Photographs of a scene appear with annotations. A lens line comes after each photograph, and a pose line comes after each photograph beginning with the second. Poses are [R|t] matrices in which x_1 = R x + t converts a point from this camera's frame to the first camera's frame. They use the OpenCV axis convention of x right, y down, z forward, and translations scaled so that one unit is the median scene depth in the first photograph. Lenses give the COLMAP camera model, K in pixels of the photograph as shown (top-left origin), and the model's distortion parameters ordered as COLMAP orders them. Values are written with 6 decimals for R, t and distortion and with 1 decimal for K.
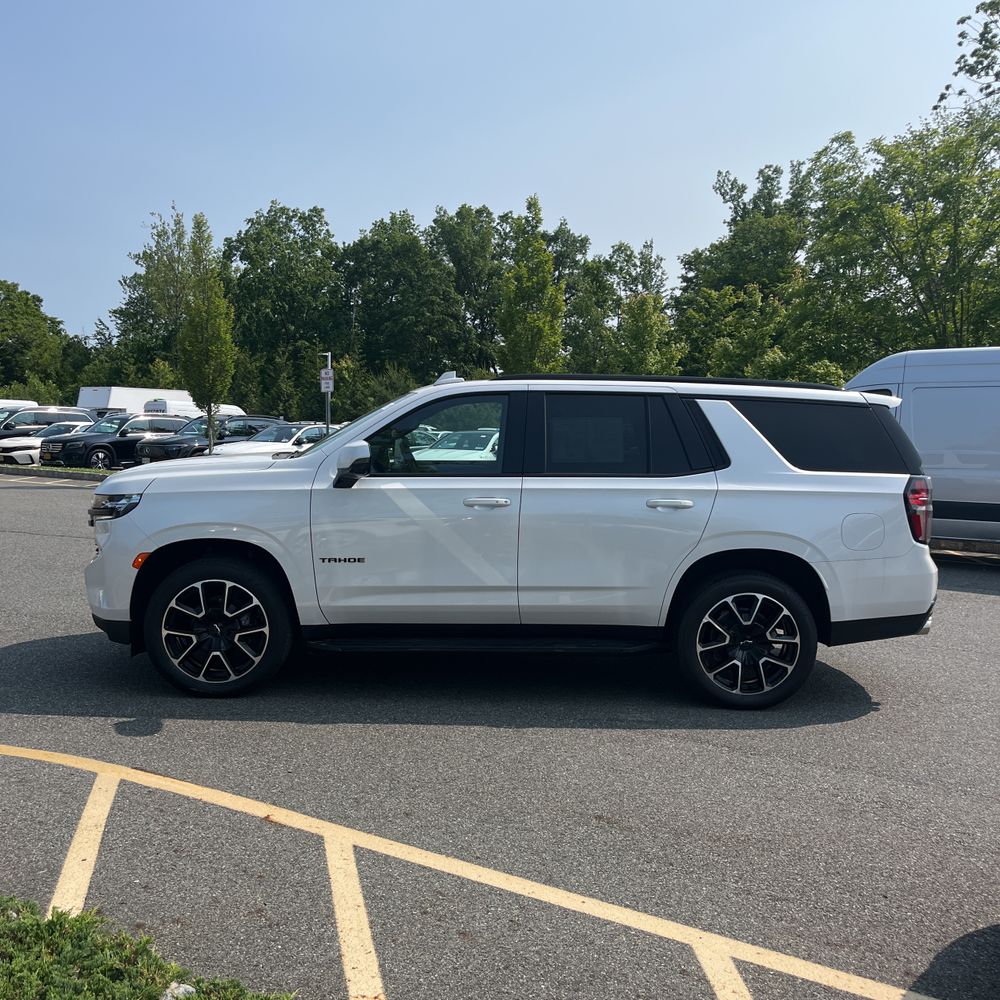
lens RADIAL K [[1048.9, 0, 480.7], [0, 1048.9, 507.1], [0, 0, 1]] dist [0.030906, -0.027504]
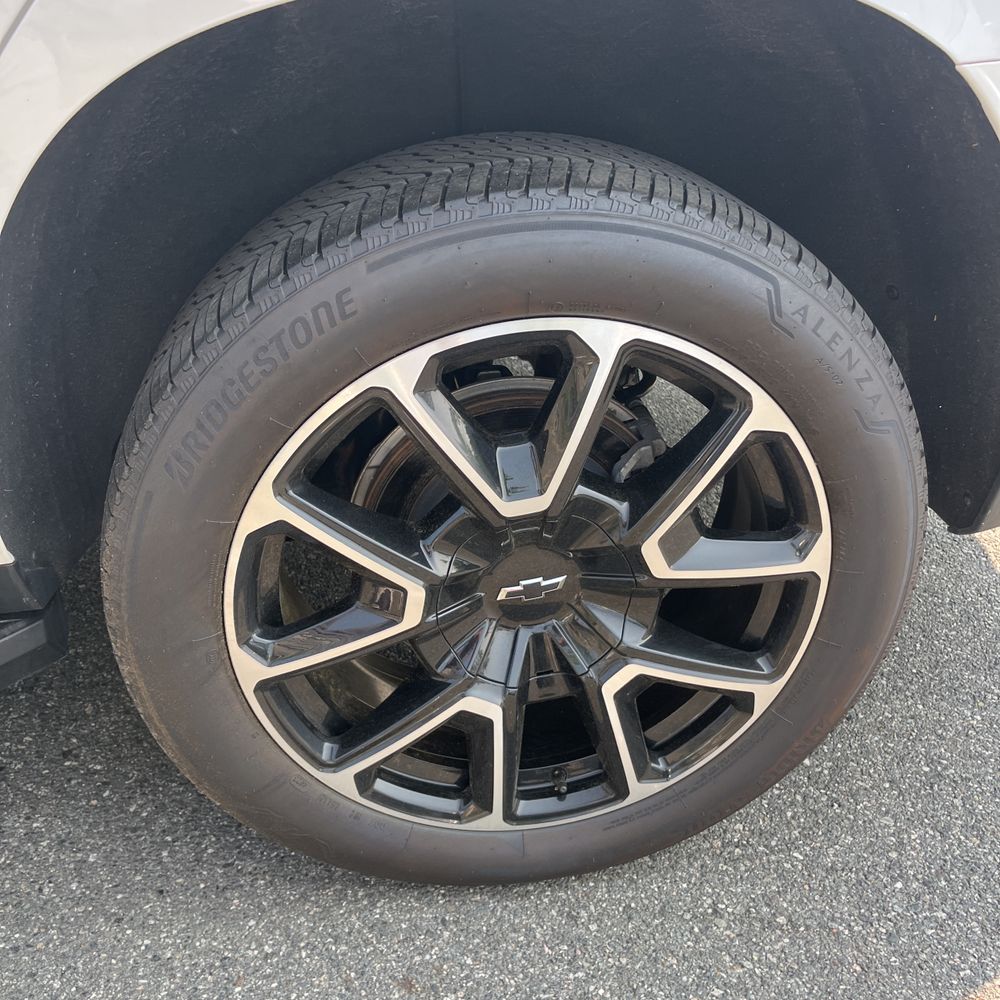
lens RADIAL K [[999.9, 0, 500.0], [0, 999.9, 500.0], [0, 0, 1]] dist [0.032853, 0.001366]
pose [[0.989810, -0.103658, 0.097627, 0.198678], [0.052016, 0.901445, 0.429757, 0.037587], [-0.132553, -0.420299, 0.897651, 0.731910]]
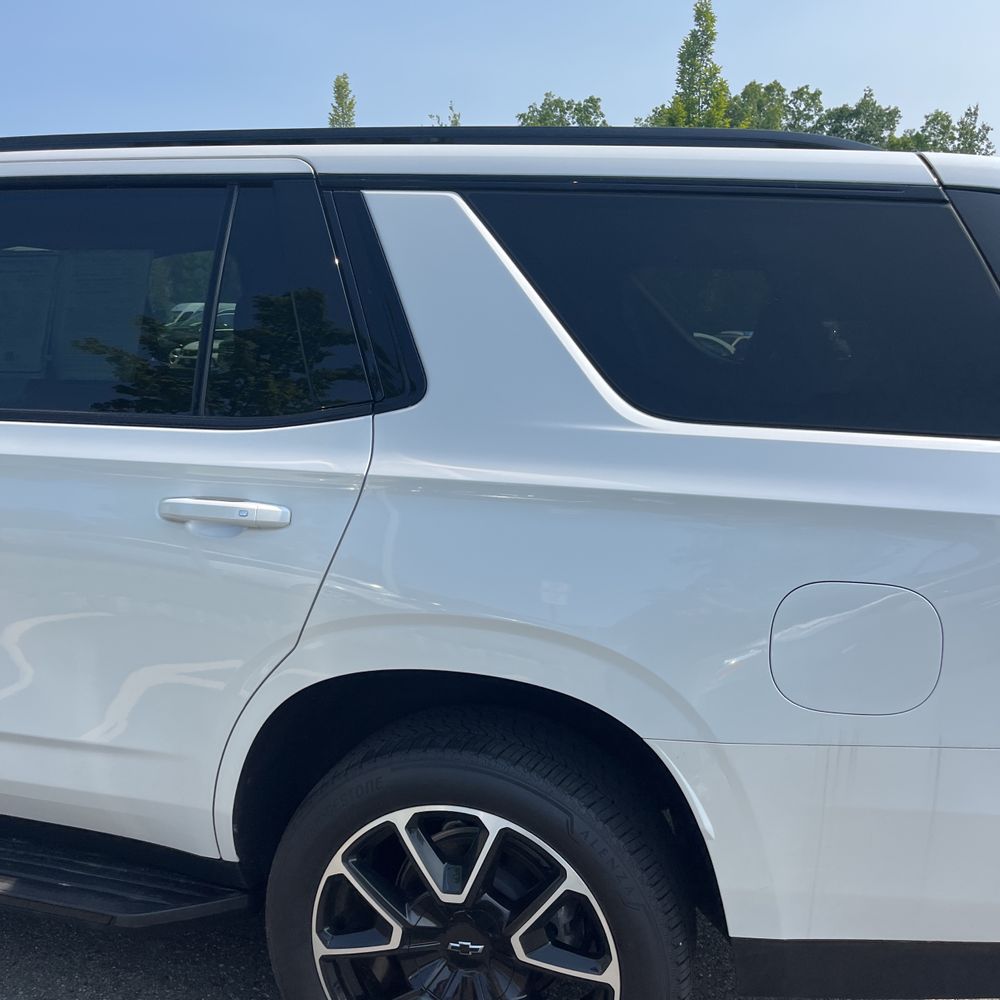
lens RADIAL K [[999.9, 0, 500.0], [0, 999.9, 500.0], [0, 0, 1]] dist [0.032853, 0.001366]
pose [[0.957228, 0.047505, -0.285408, 0.294445], [-0.022341, 0.995620, 0.090788, -0.031373], [0.288471, -0.080529, 0.954096, 0.612882]]
